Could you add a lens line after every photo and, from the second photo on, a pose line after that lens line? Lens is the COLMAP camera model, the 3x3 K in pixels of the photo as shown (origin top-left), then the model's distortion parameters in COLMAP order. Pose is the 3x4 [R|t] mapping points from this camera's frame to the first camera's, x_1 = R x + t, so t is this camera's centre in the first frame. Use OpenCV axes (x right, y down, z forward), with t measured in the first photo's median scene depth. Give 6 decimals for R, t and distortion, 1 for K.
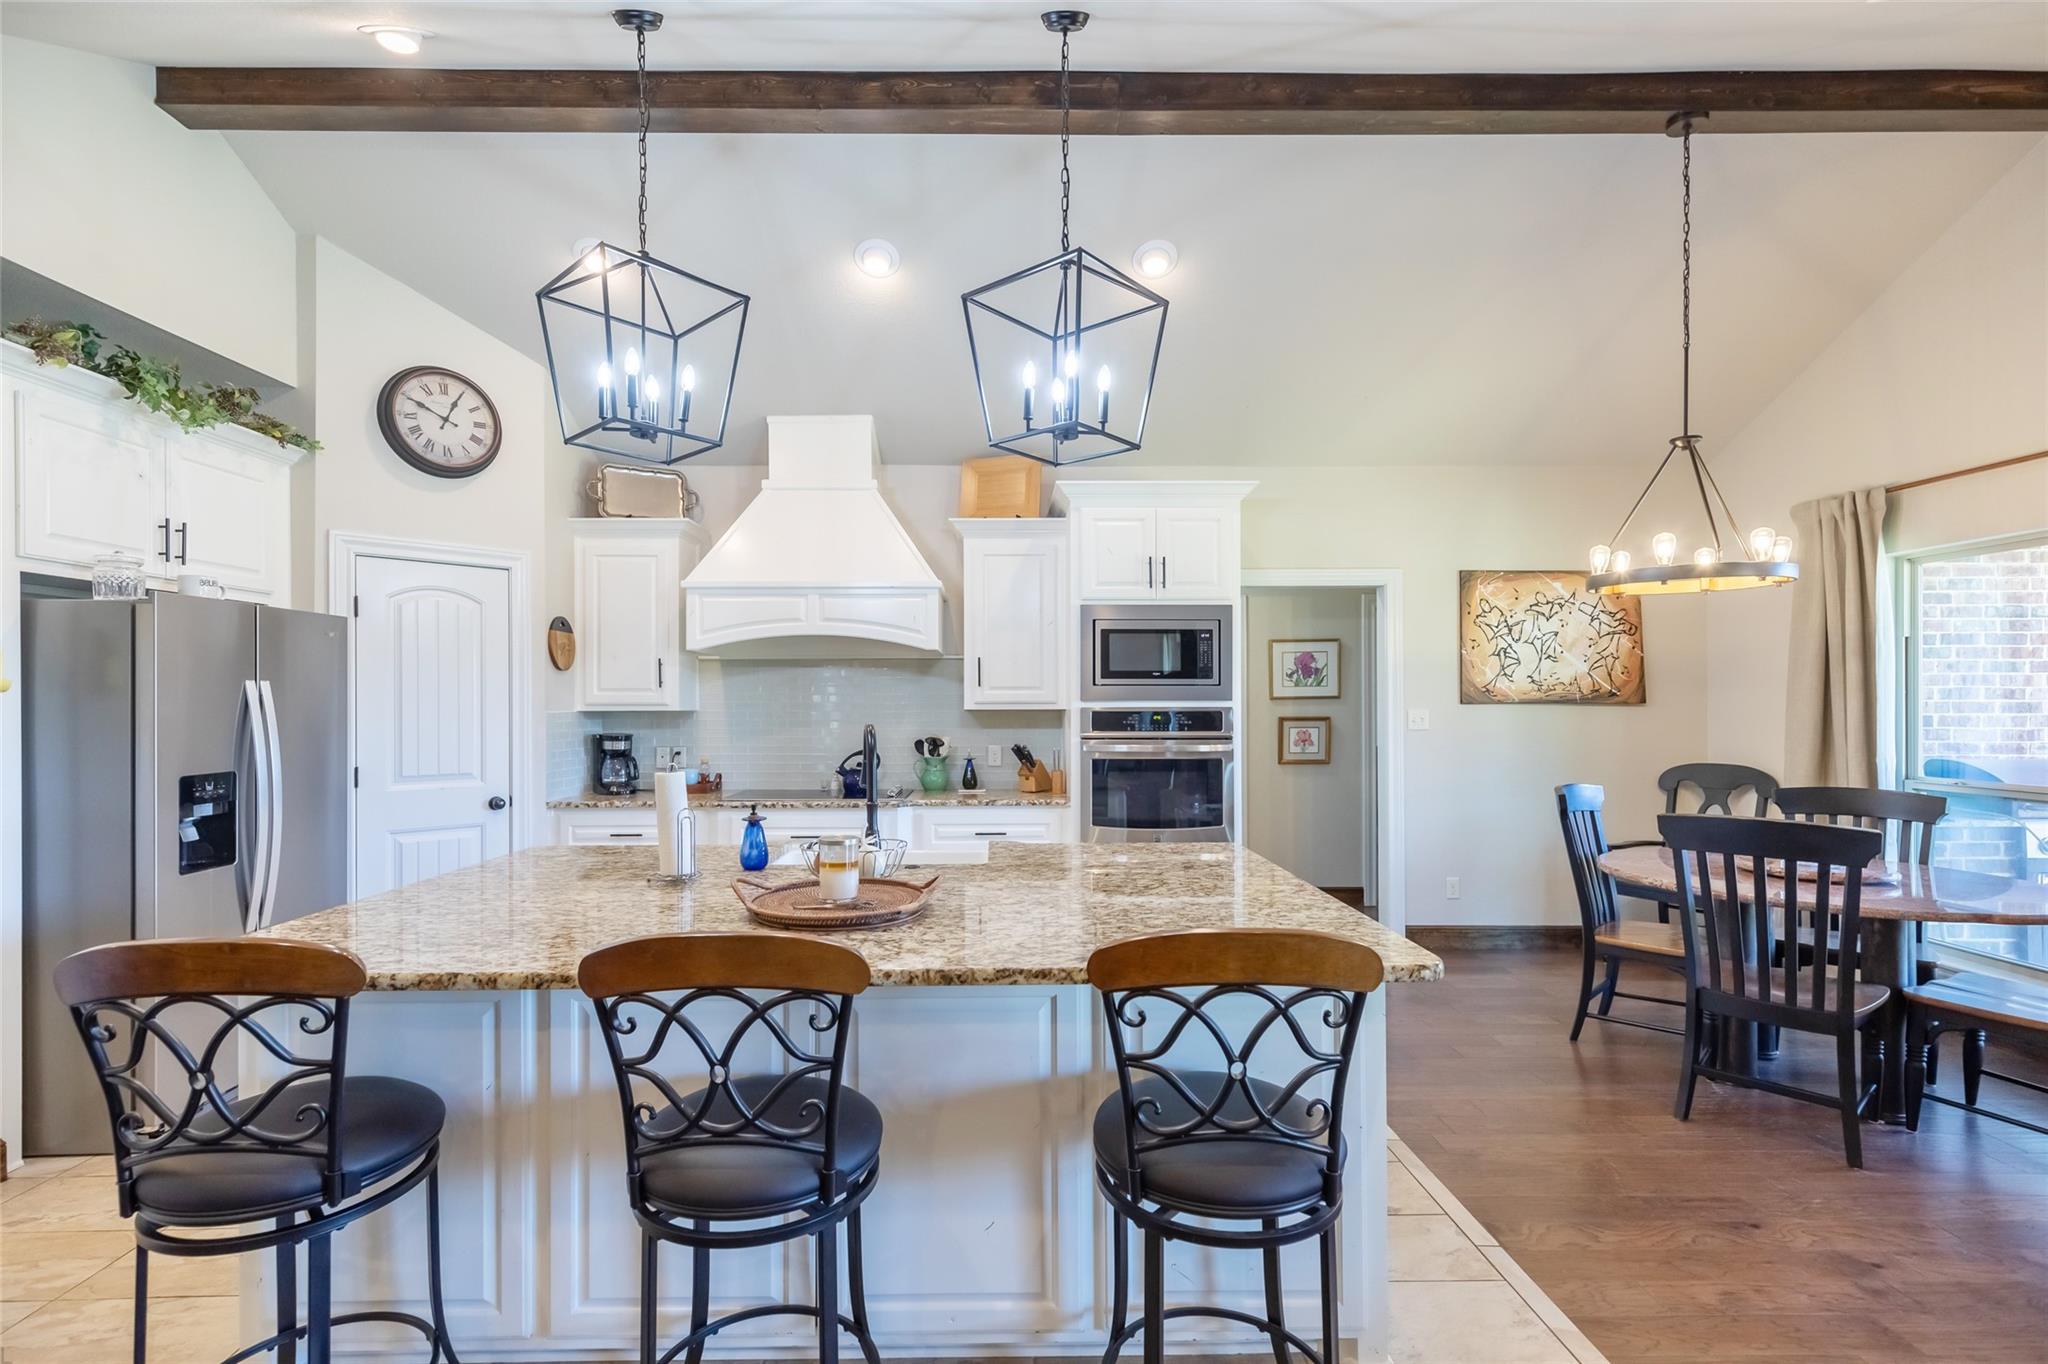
lens RADIAL K [[922.0, 0, 1000.1], [0, 922.0, 704.8], [0, 0, 1]] dist [0.009764, -0.001893]
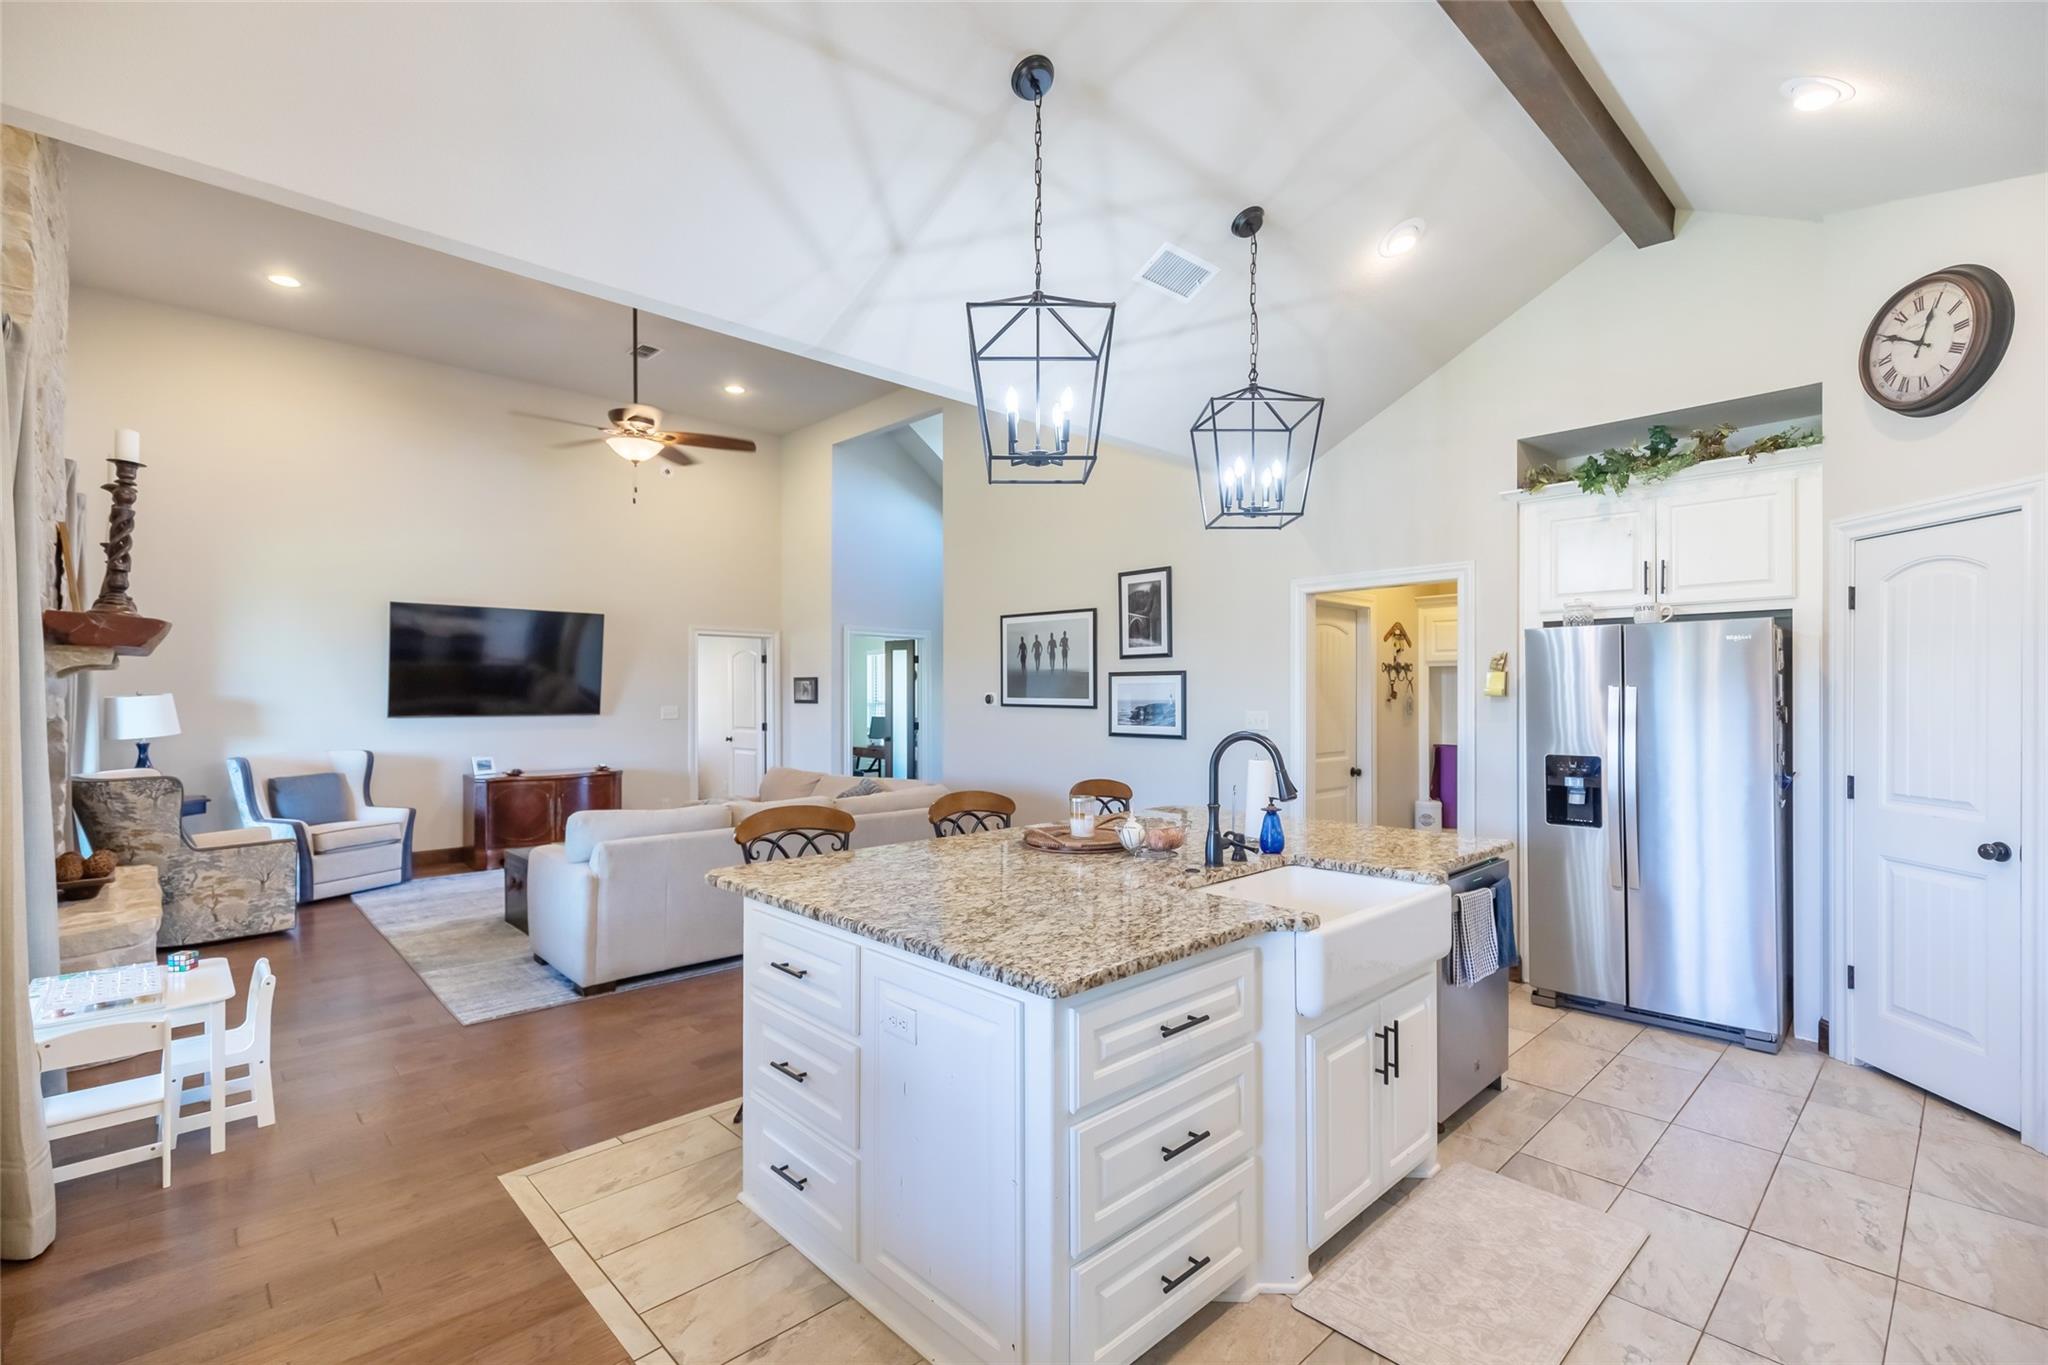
lens RADIAL K [[922.0, 0, 1025.5], [0, 922.0, 692.9], [0, 0, 1]] dist [0.009764, -0.001893]
pose [[-0.723802, 0.002580, -0.690003, 0.440227], [0.001363, 0.999996, 0.002309, -0.014895], [0.690006, 0.000731, -0.723803, 0.948846]]
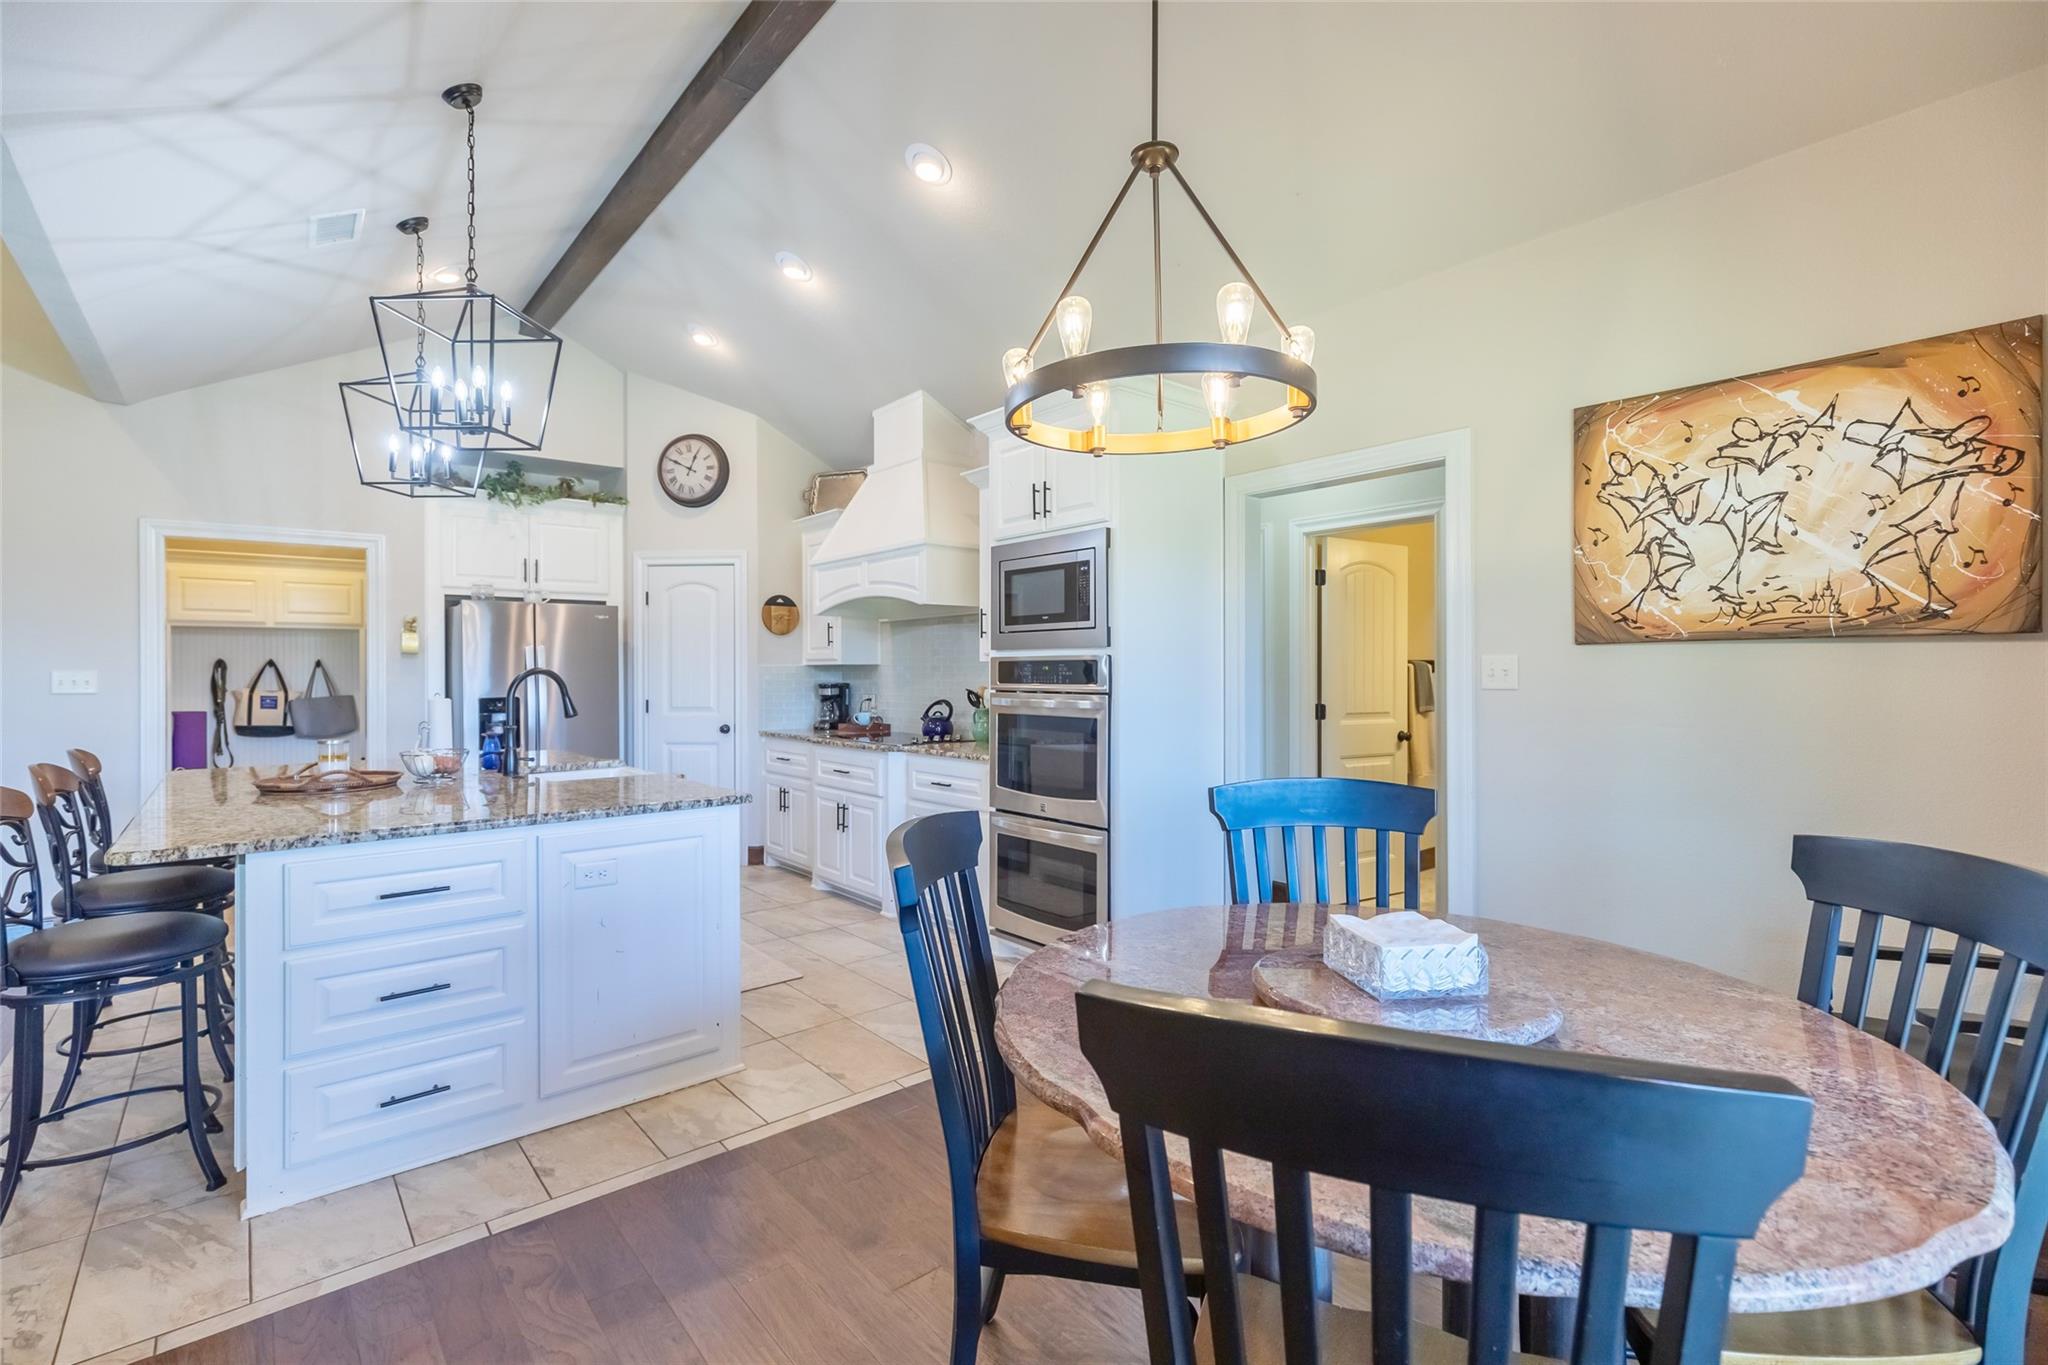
lens RADIAL K [[922.0, 0, 1019.3], [0, 922.0, 671.3], [0, 0, 1]] dist [0.009764, -0.001893]
pose [[0.636662, -0.000574, -0.771143, 0.800129], [0.002043, 0.999997, 0.000943, 0.015687], [0.771140, -0.002175, 0.636662, 0.418950]]
